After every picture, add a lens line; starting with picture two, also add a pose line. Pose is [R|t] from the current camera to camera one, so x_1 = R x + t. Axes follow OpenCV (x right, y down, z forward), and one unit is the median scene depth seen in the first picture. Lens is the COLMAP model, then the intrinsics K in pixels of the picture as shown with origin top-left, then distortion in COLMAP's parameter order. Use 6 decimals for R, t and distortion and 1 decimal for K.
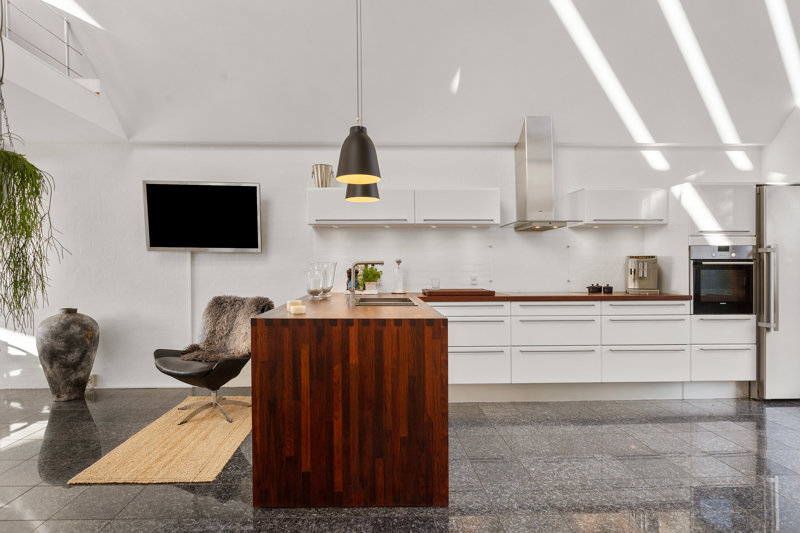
lens RADIAL K [[405.1, 0, 404.8], [0, 405.1, 258.6], [0, 0, 1]] dist [-0.021817, 0.002379]
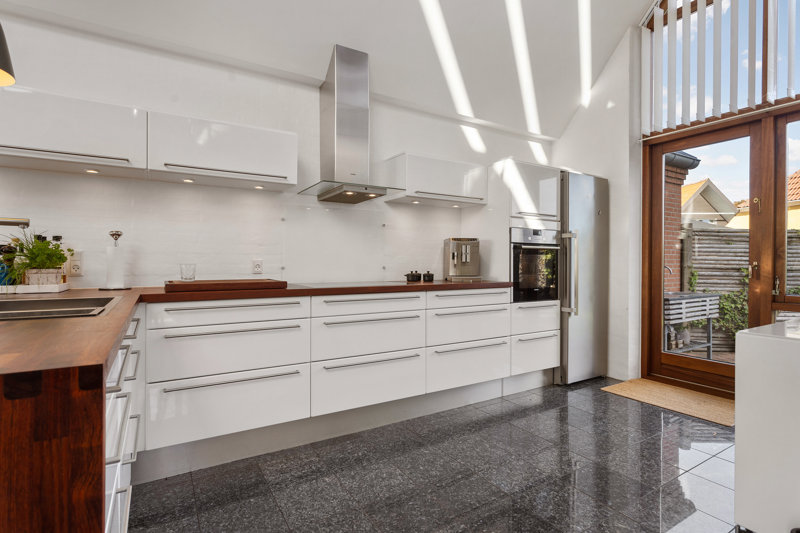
lens RADIAL K [[394.5, 0, 421.2], [0, 394.5, 255.8], [0, 0, 1]] dist [-0.004501, 0.000488]
pose [[0.866075, 0.010793, 0.499798, 0.085981], [-0.015025, 0.999877, 0.004445, 0.030724], [-0.499689, -0.011359, 0.866130, 0.317419]]
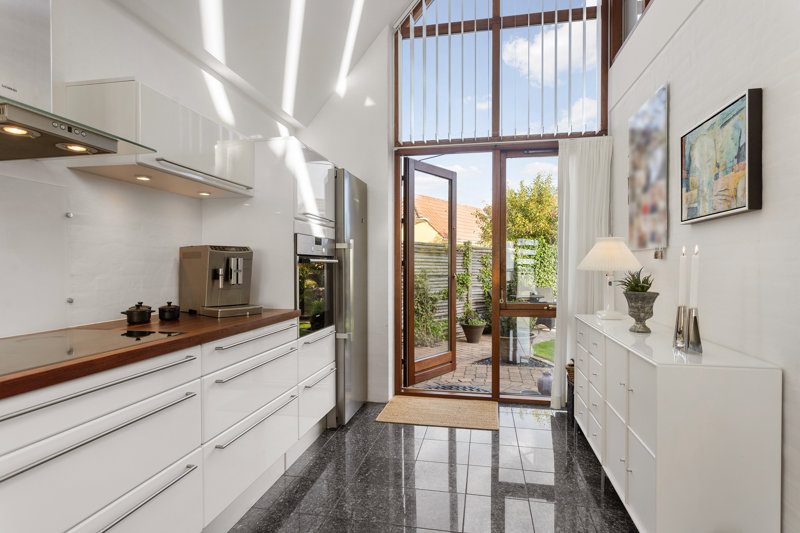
lens RADIAL K [[405.1, 0, 400.3], [0, 405.1, 269.4], [0, 0, 1]] dist [-0.021817, 0.002379]
pose [[0.261058, -0.007039, 0.965298, 0.121185], [-0.020900, 0.999698, 0.012942, 0.014072], [-0.965097, -0.023553, 0.260832, 0.652958]]
